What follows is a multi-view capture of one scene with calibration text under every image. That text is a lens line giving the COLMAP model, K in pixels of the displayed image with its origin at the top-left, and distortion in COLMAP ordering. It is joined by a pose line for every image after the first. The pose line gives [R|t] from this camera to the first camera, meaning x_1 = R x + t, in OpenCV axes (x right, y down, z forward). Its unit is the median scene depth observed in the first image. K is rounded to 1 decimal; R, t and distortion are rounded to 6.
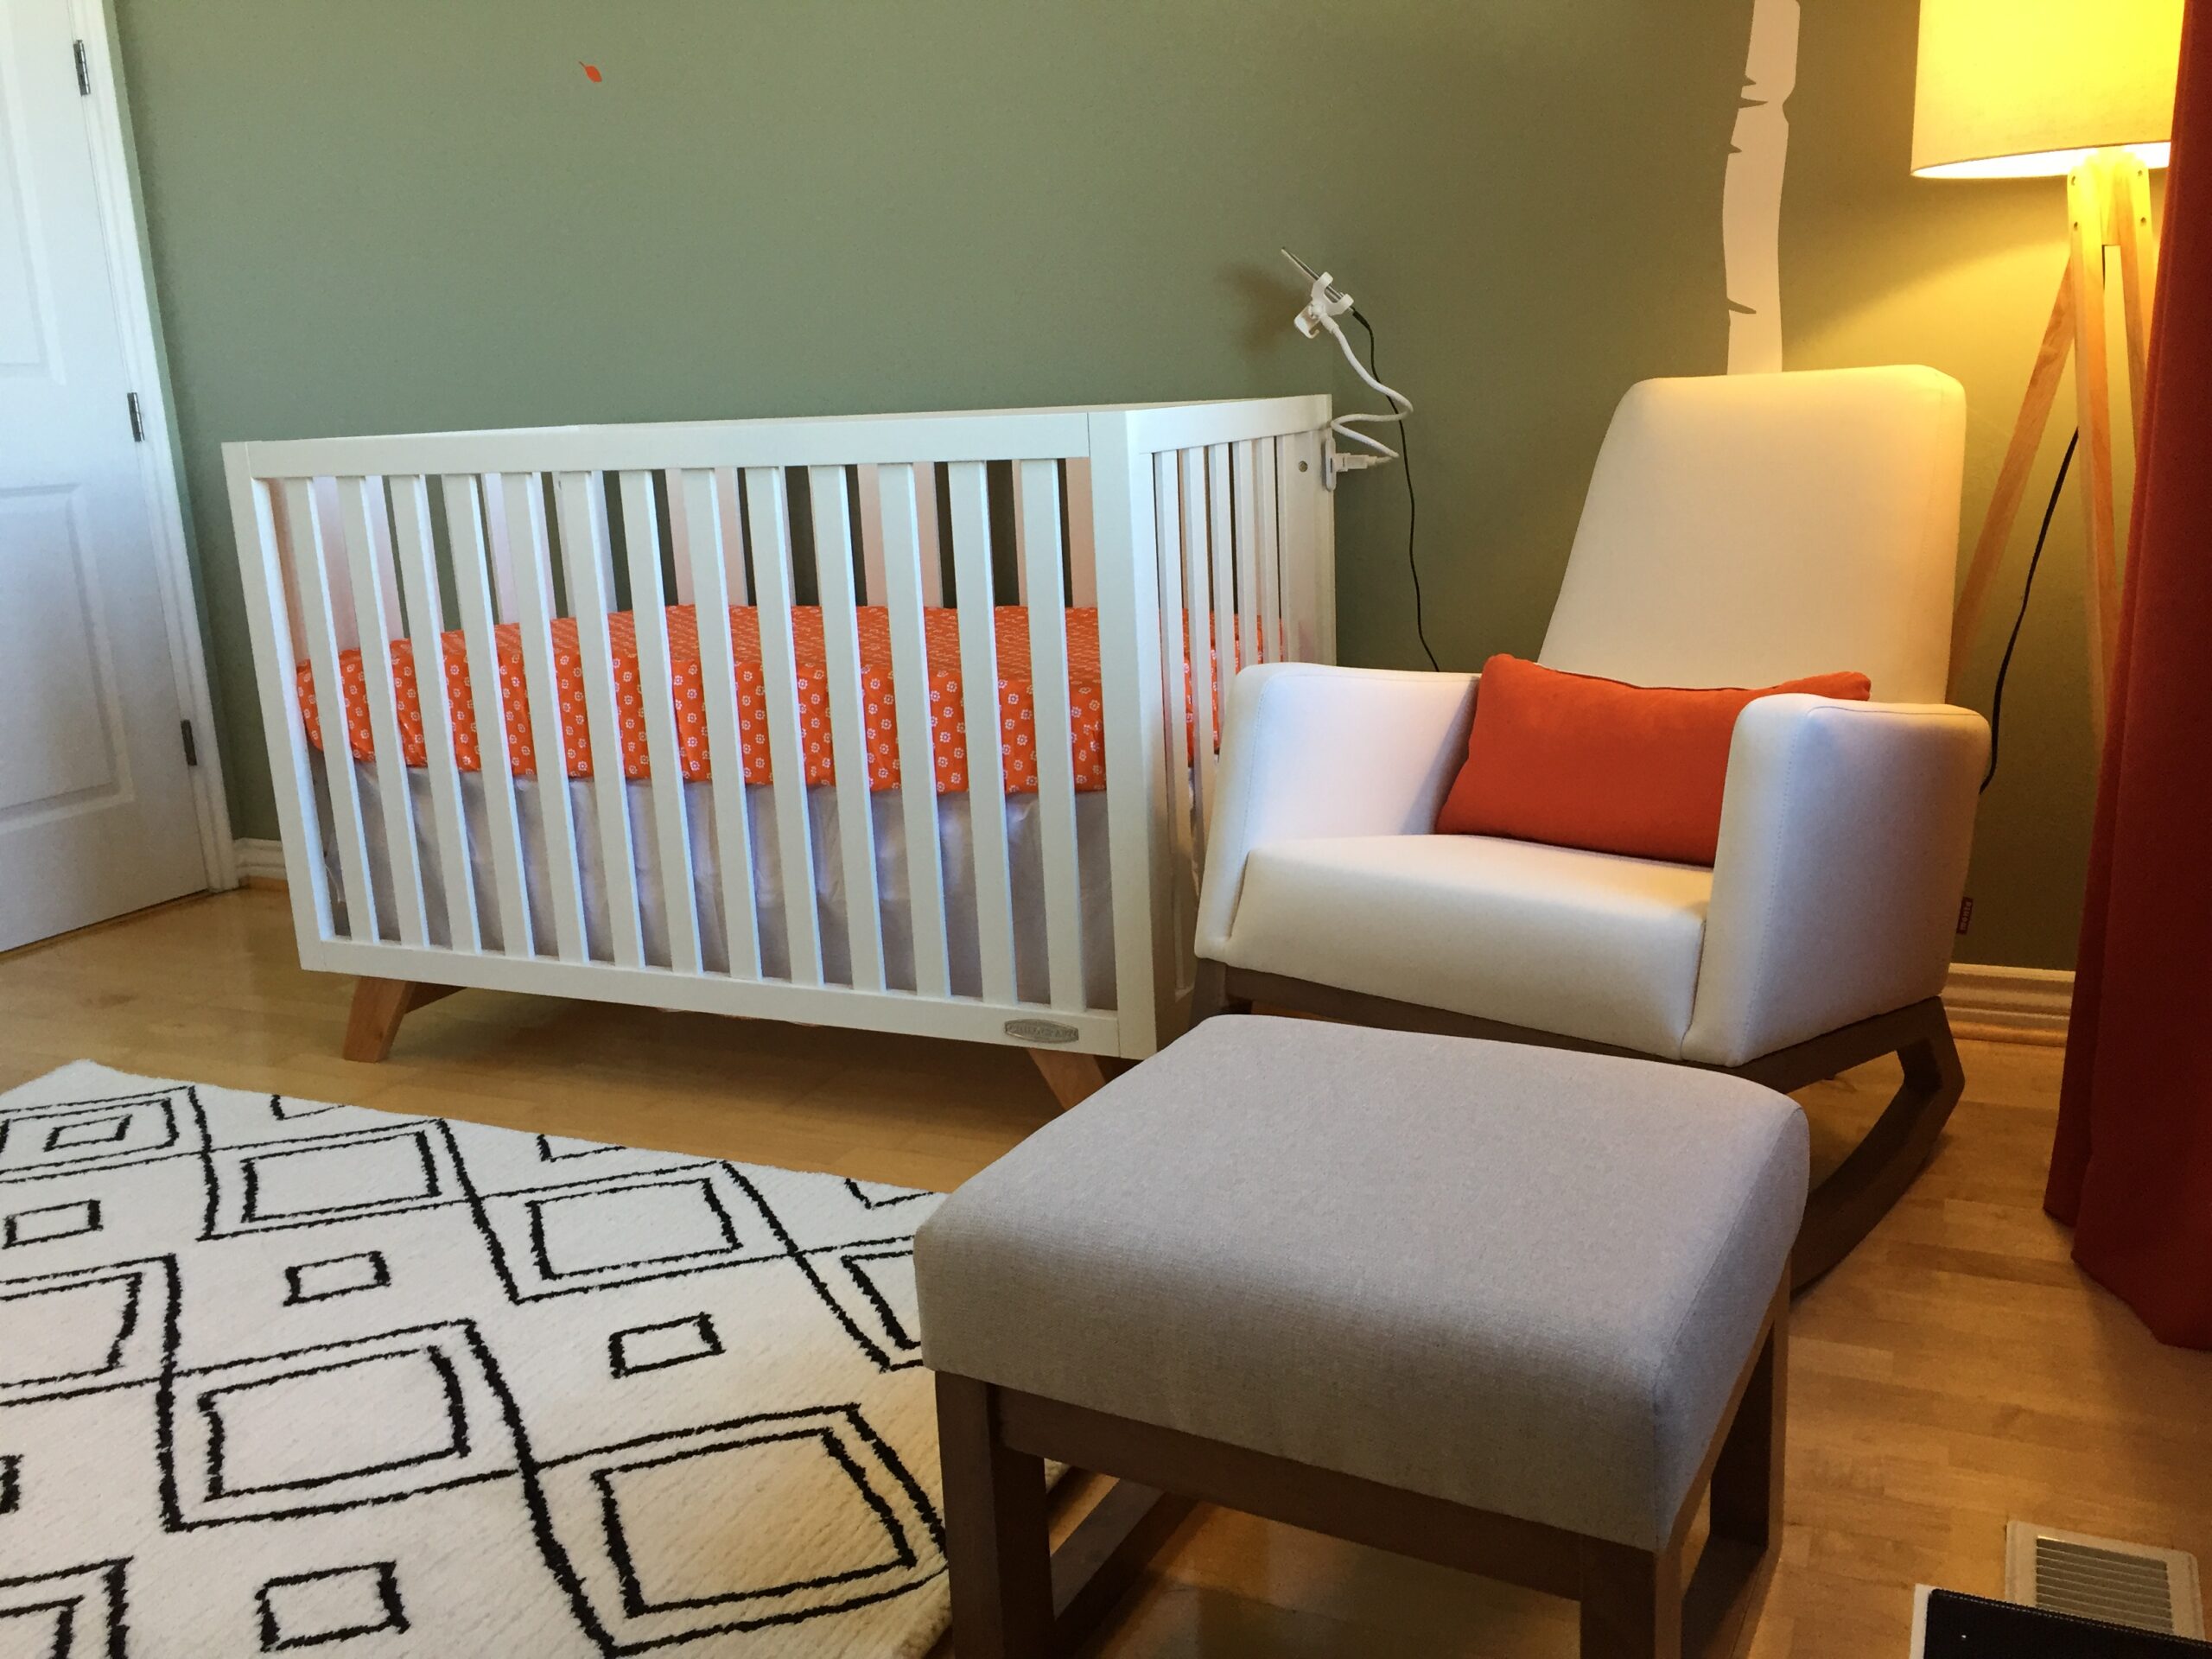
lens RADIAL K [[1873.5, 0, 1106.0], [0, 1873.5, 829.5], [0, 0, 1]] dist [0.154925, -0.241826]
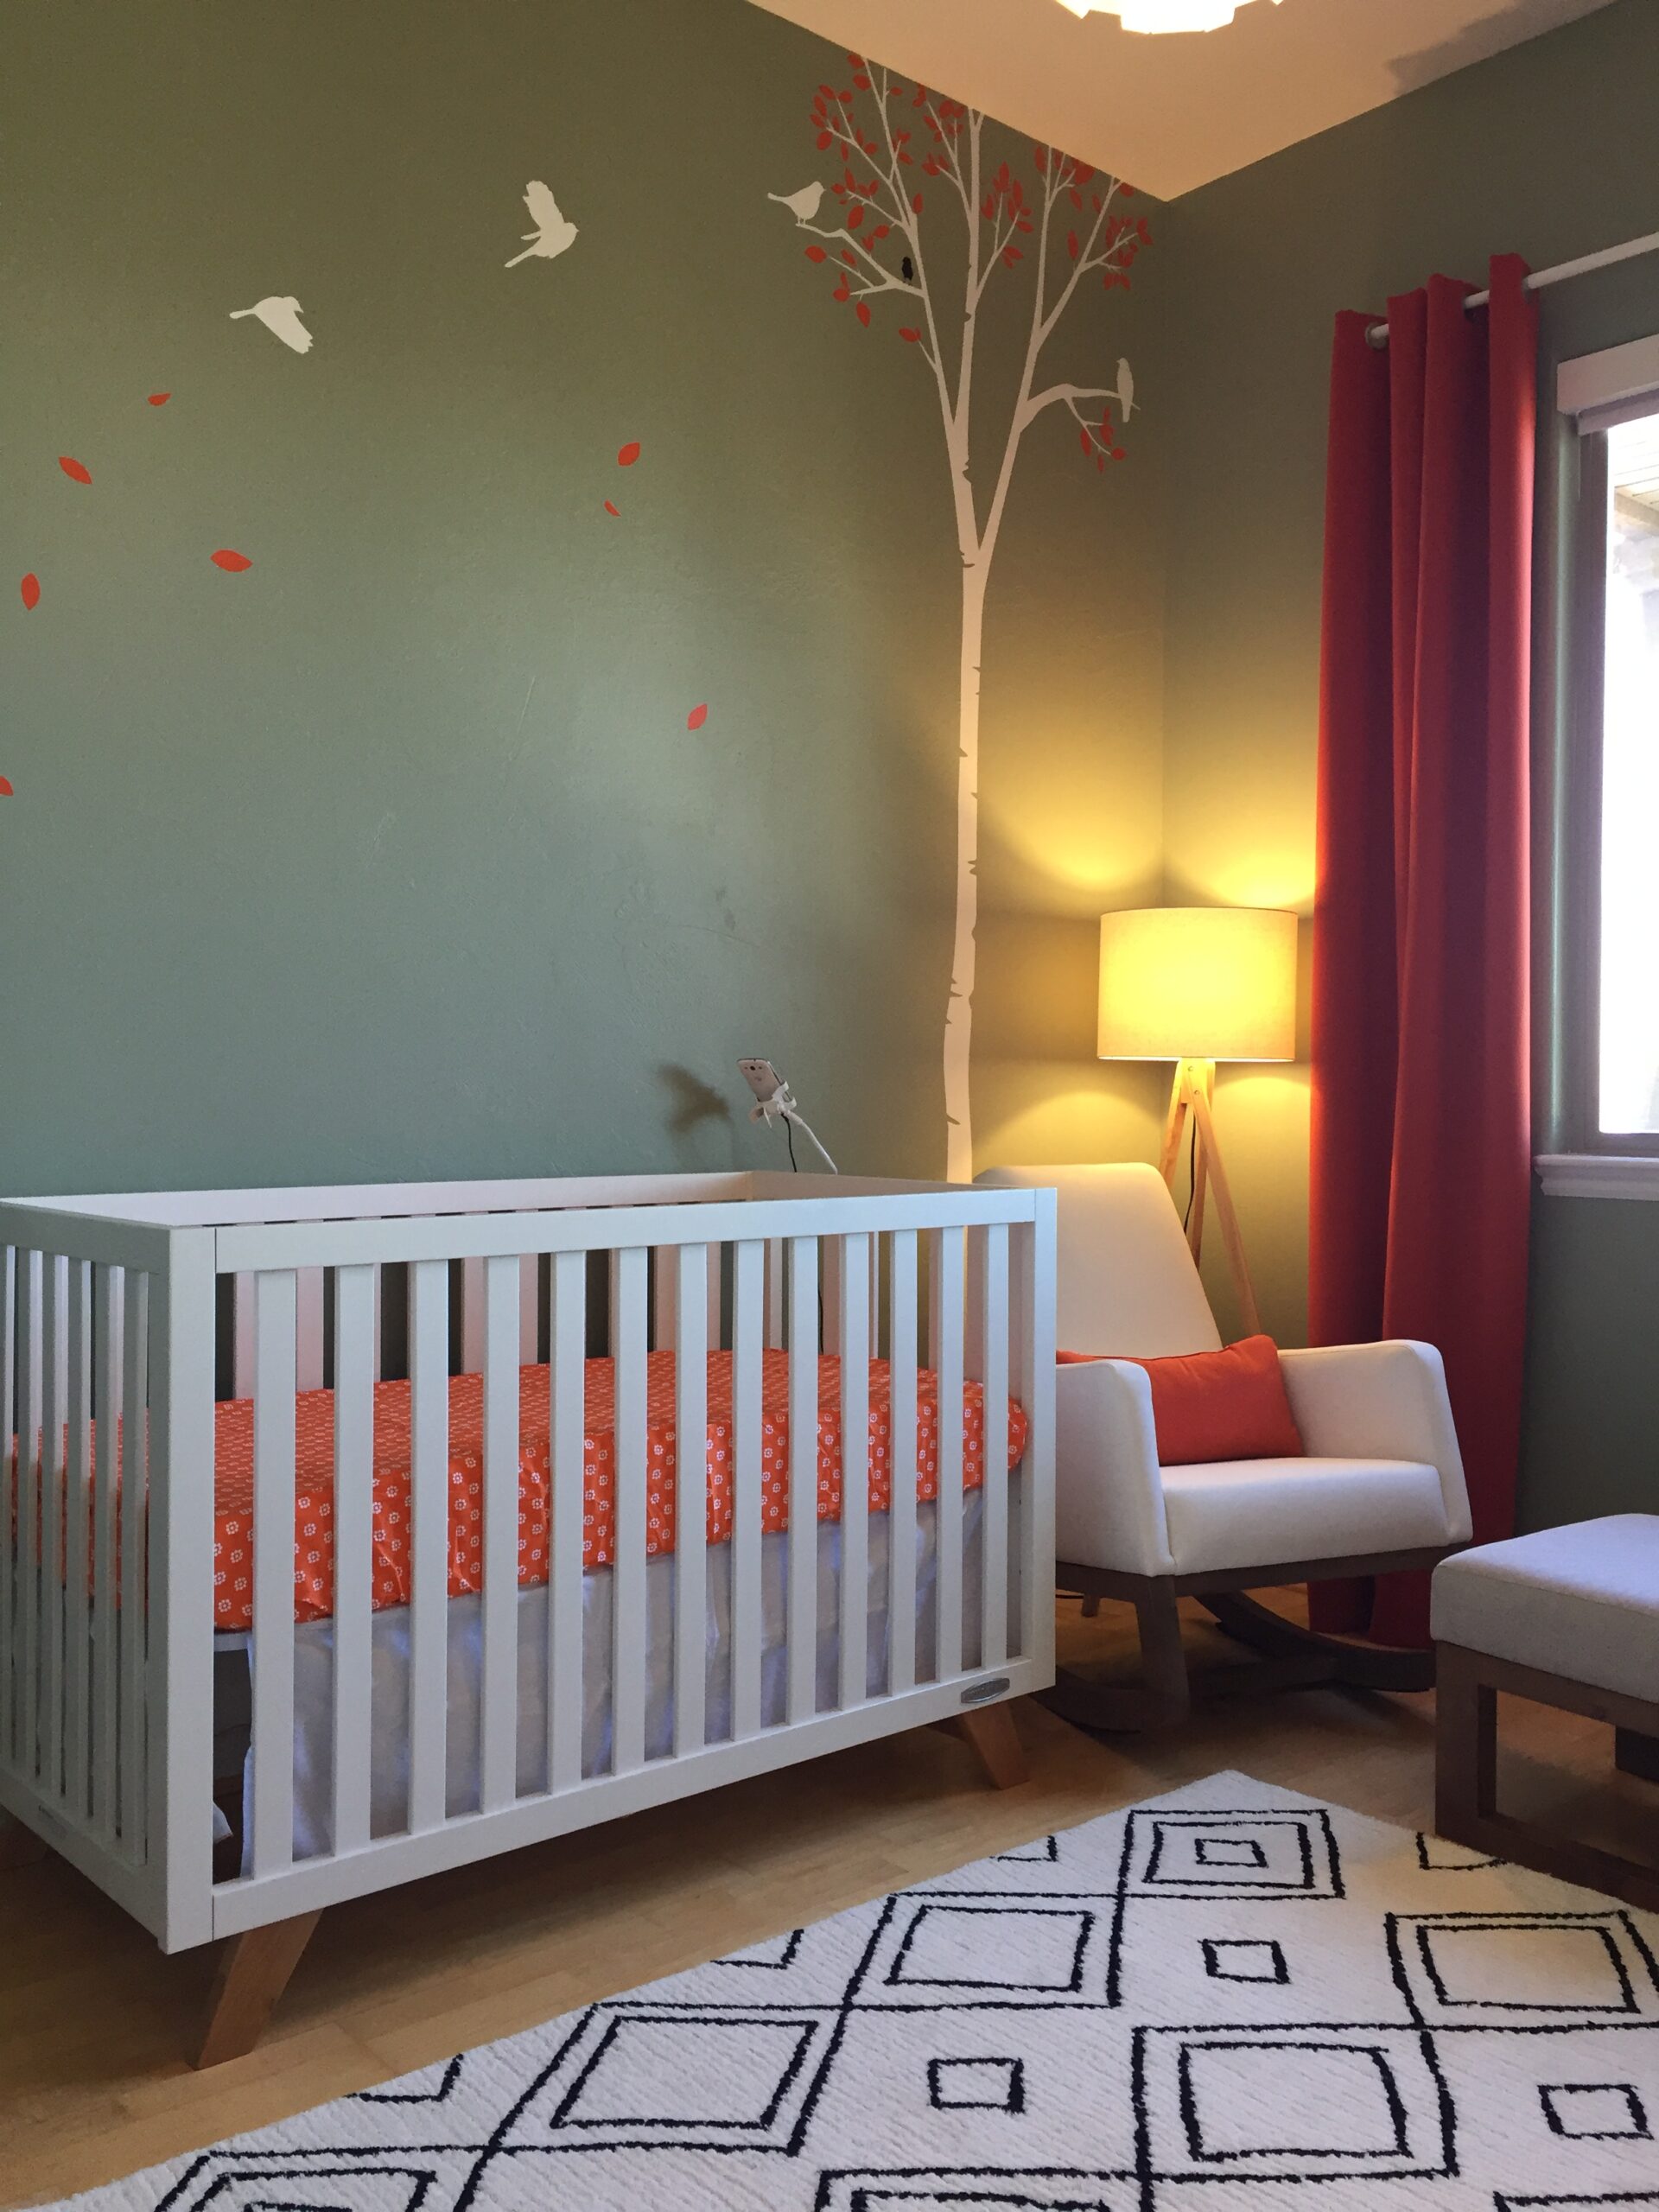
lens RADIAL K [[1869.7, 0, 832.6], [0, 1869.7, 1128.4], [0, 0, 1]] dist [0.085899, -0.122624]
pose [[0.428324, 0.025896, 0.903254, -1.178414], [0.184846, 0.975941, -0.115634, -0.122357], [-0.884517, 0.216491, 0.413232, 0.517217]]
